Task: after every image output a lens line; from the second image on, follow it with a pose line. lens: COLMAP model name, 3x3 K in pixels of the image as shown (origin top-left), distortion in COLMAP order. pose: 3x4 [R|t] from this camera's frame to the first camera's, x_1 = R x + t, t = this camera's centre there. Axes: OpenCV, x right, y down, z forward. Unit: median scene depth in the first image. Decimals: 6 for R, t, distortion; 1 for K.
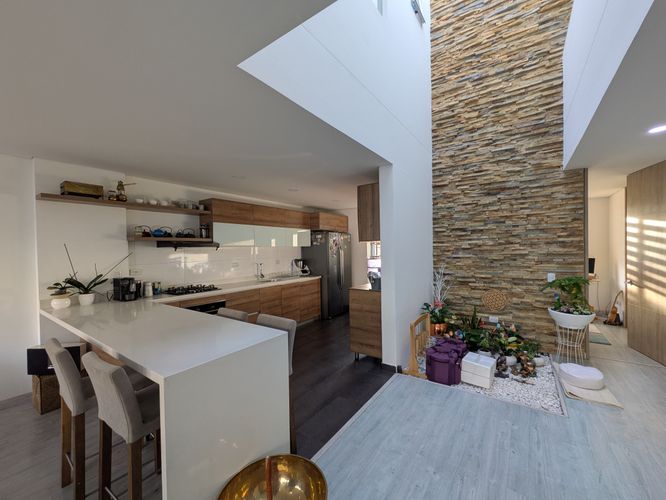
lens RADIAL K [[274.7, 0, 334.9], [0, 274.7, 253.4], [0, 0, 1]] dist [0.000604, -0.000304]
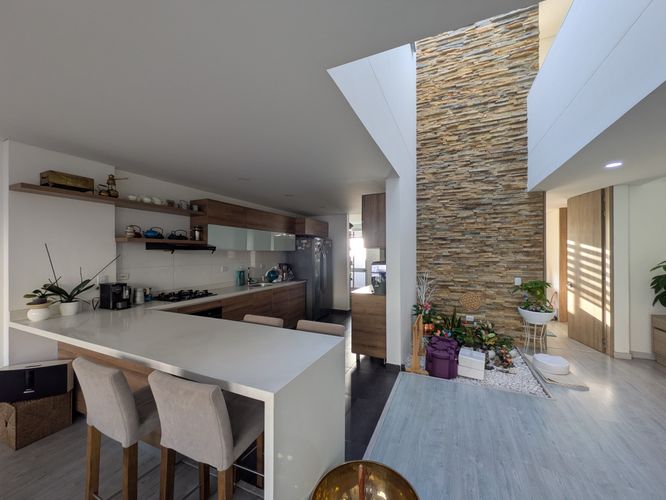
lens RADIAL K [[264.0, 0, 334.5], [0, 264.0, 253.1], [0, 0, 1]] dist [-0.001092, 0.000398]
pose [[0.983114, 0.016949, 0.182206, -0.184850], [-0.013625, 0.999717, -0.019479, -0.001420], [-0.182484, 0.016668, 0.983067, 0.025234]]
